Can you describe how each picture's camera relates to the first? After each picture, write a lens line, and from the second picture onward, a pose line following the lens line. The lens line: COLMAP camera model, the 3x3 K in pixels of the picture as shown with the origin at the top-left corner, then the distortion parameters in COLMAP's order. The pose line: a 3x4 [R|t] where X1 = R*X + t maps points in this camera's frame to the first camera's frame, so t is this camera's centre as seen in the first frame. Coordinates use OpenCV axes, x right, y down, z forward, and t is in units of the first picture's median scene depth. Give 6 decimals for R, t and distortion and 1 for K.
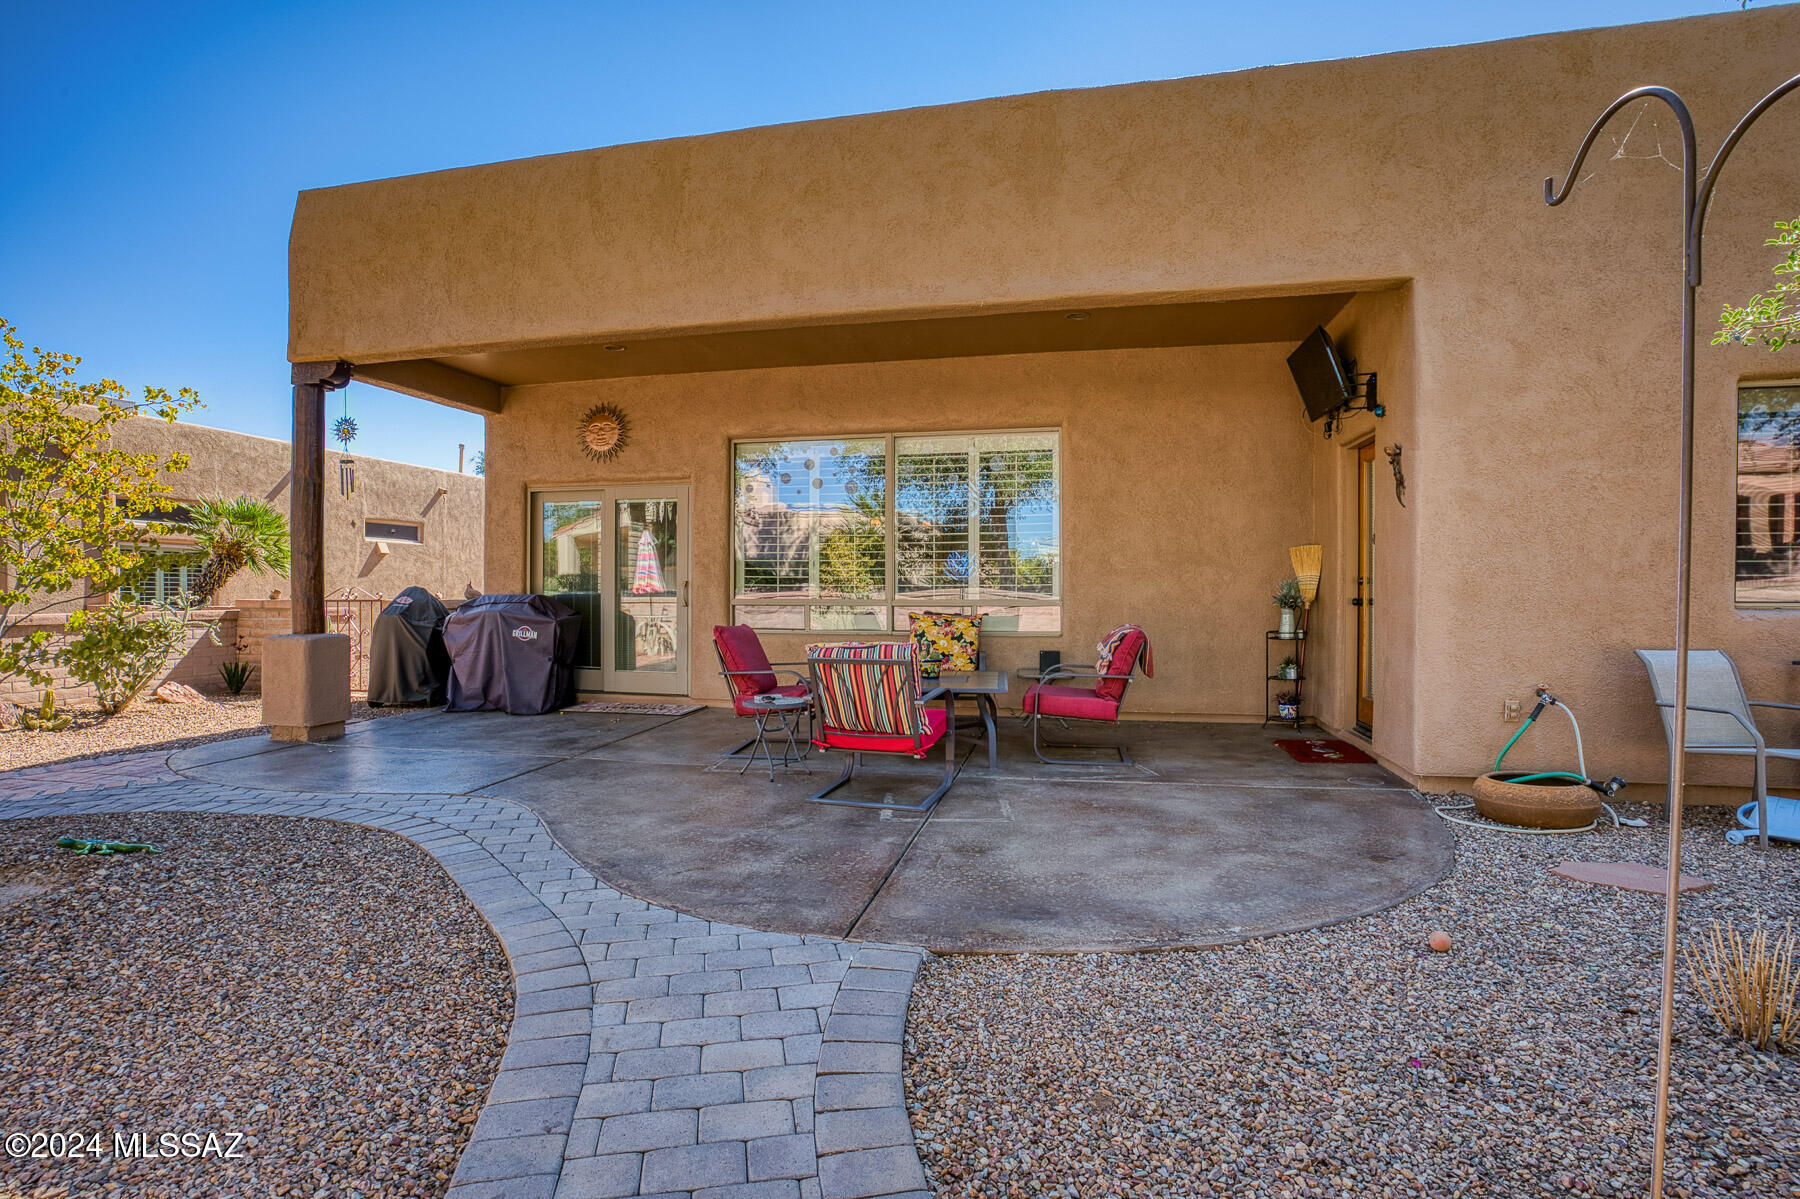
lens RADIAL K [[862.2, 0, 905.3], [0, 862.2, 588.4], [0, 0, 1]] dist [-0.027758, 0.005621]
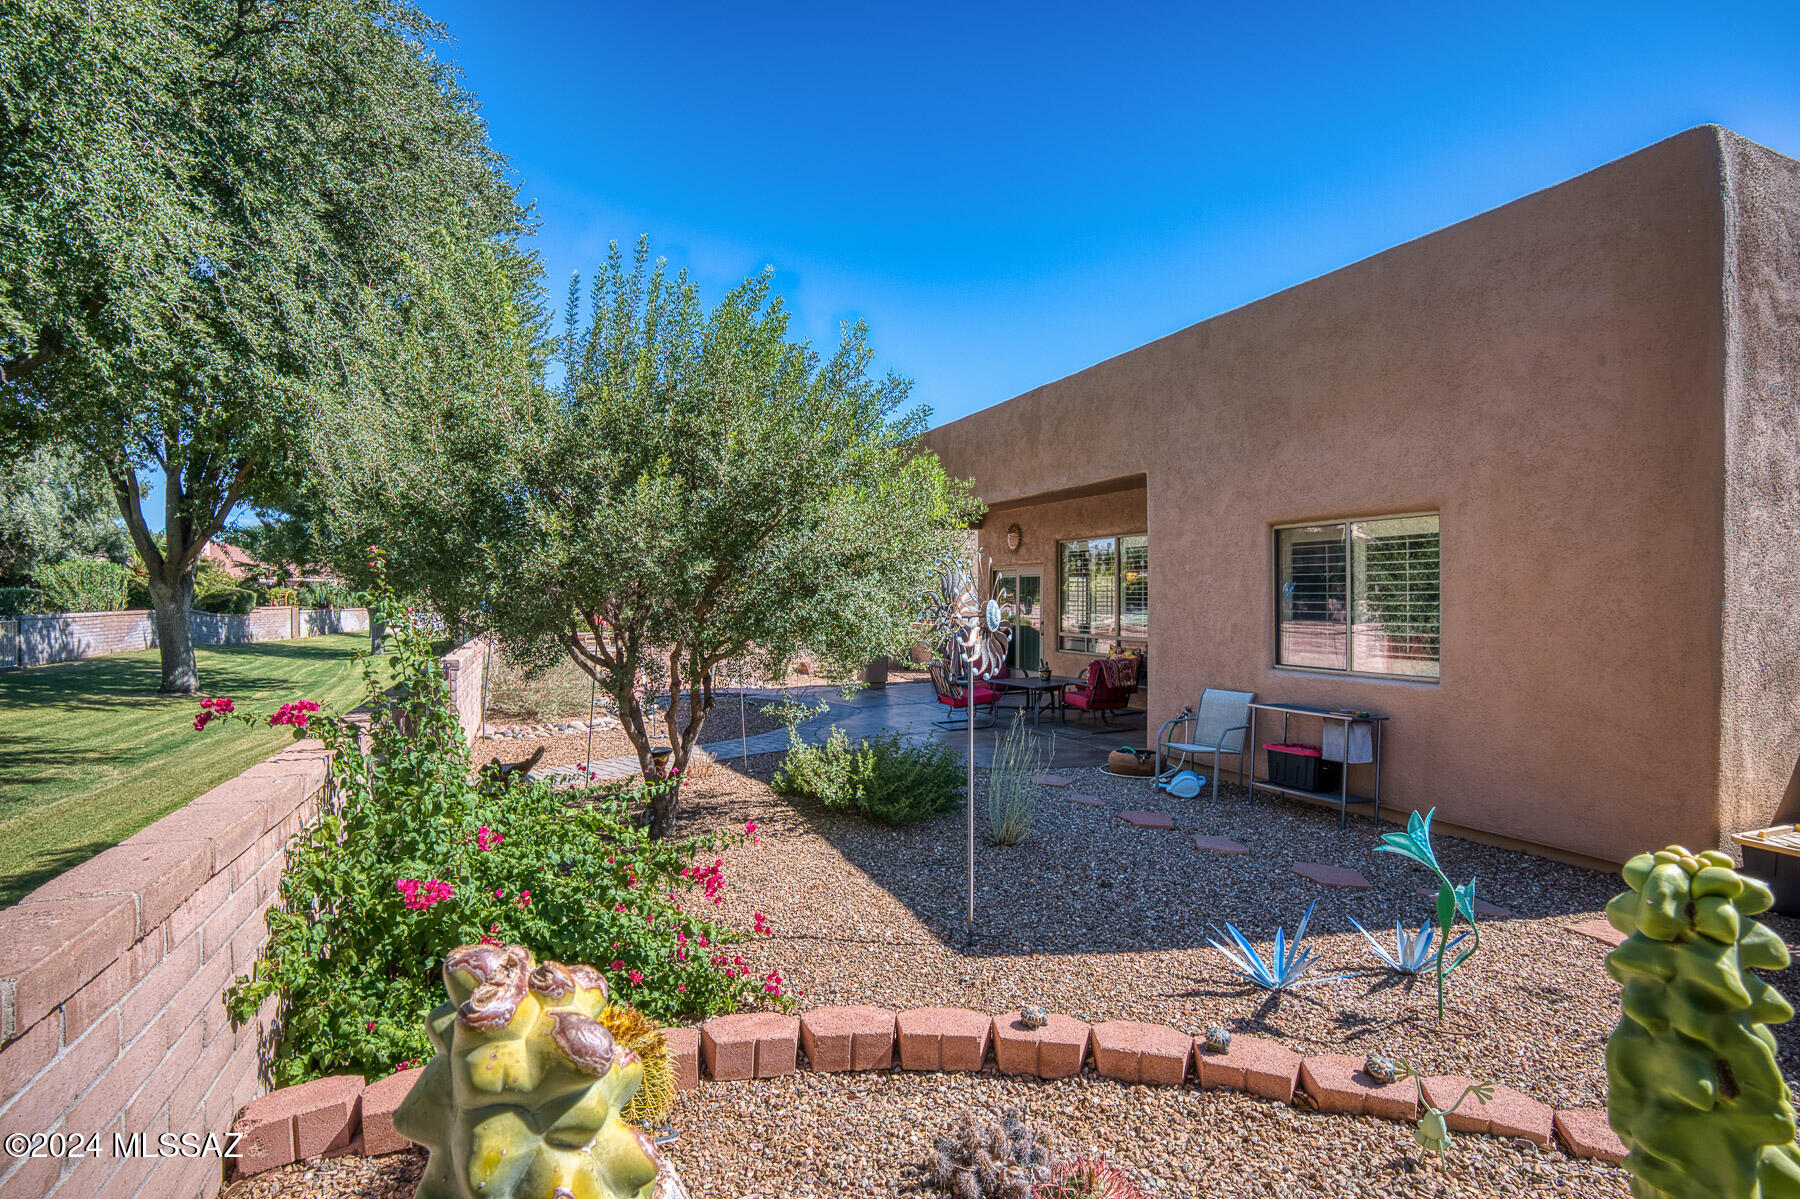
lens RADIAL K [[862.2, 0, 897.8], [0, 862.2, 600.6], [0, 0, 1]] dist [-0.027758, 0.005621]
pose [[0.570659, 0.012405, -0.821093, 1.518632], [-0.010083, 0.999916, 0.008099, -0.088237], [0.821125, 0.003657, 0.570737, -0.398893]]
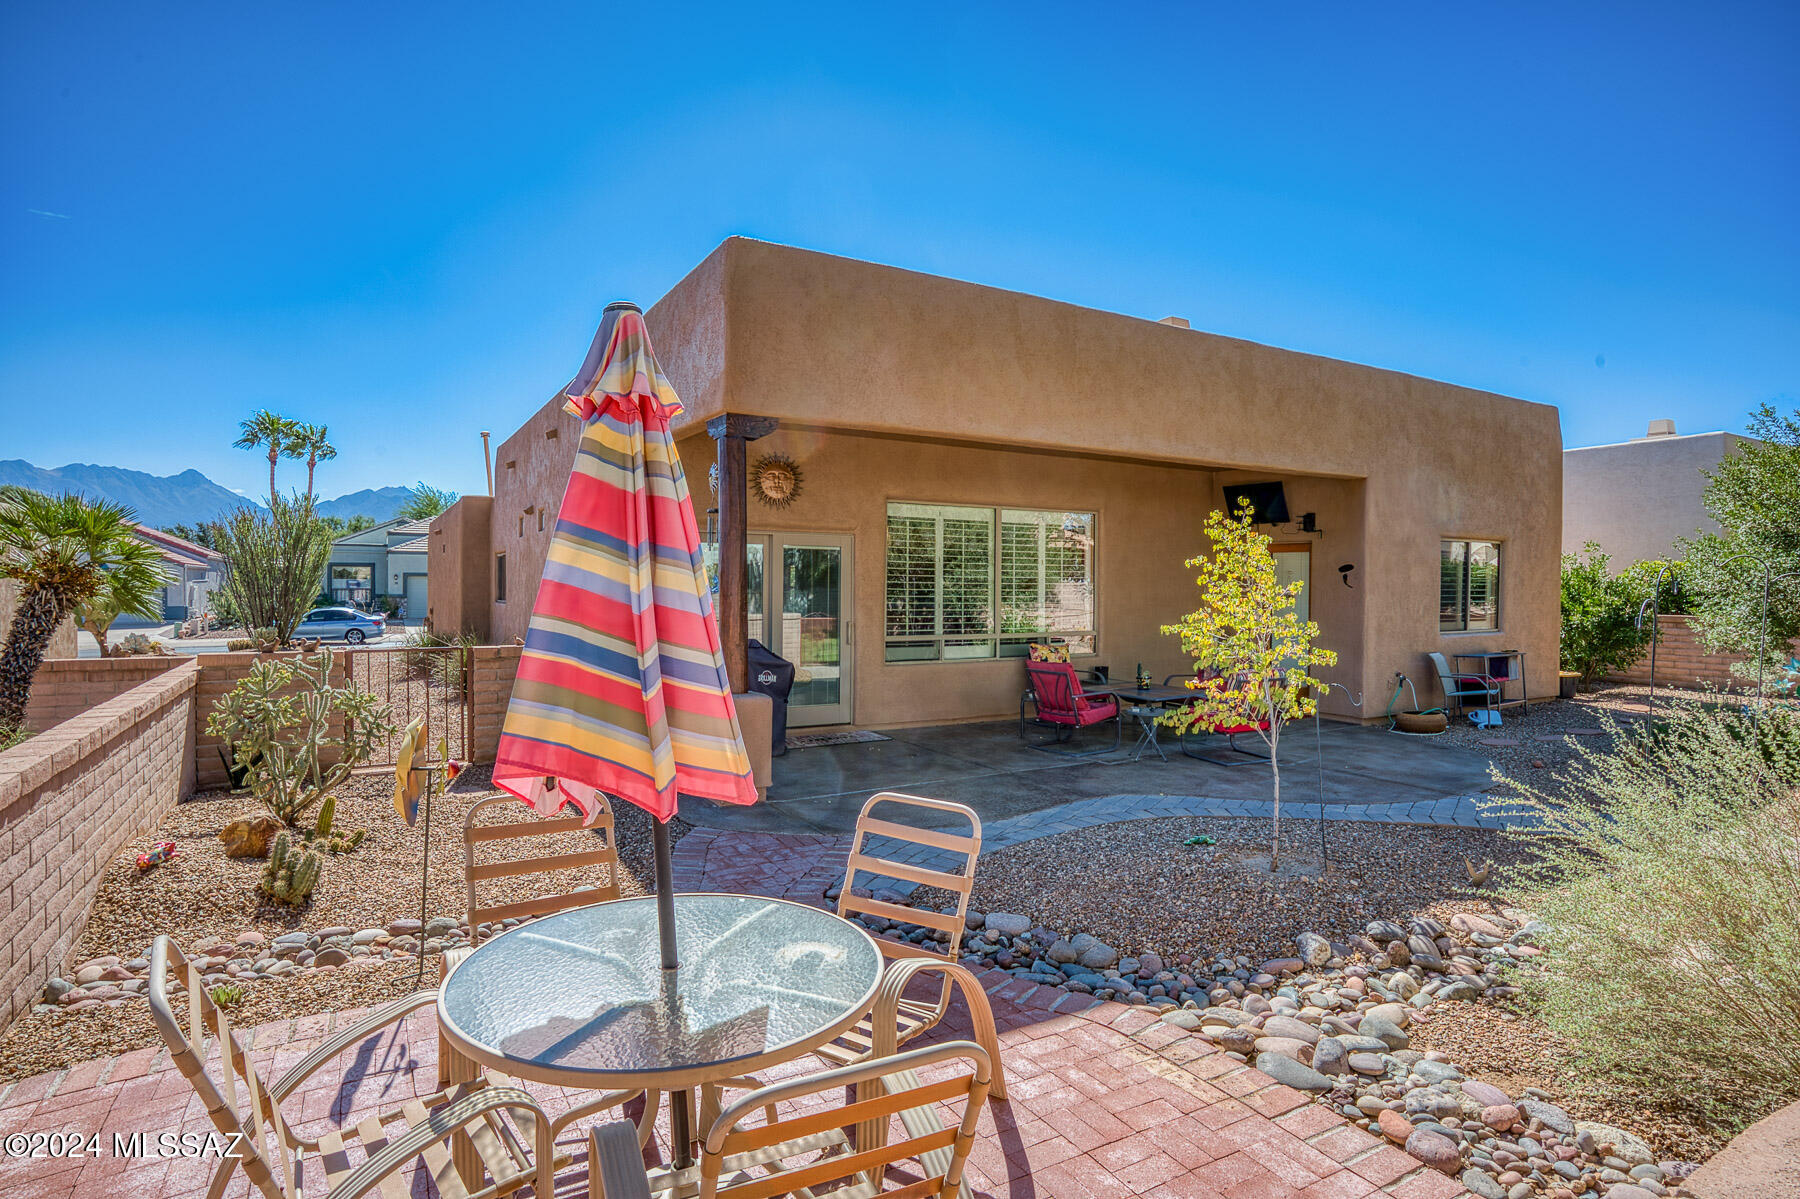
lens RADIAL K [[916.8, 0, 899.2], [0, 916.8, 596.5], [0, 0, 1]] dist [-0.005621, -0.001329]
pose [[0.734176, -0.001930, 0.678956, -1.465500], [-0.008395, 0.999894, 0.011920, -0.079366], [-0.678907, -0.014451, 0.734082, 0.107796]]
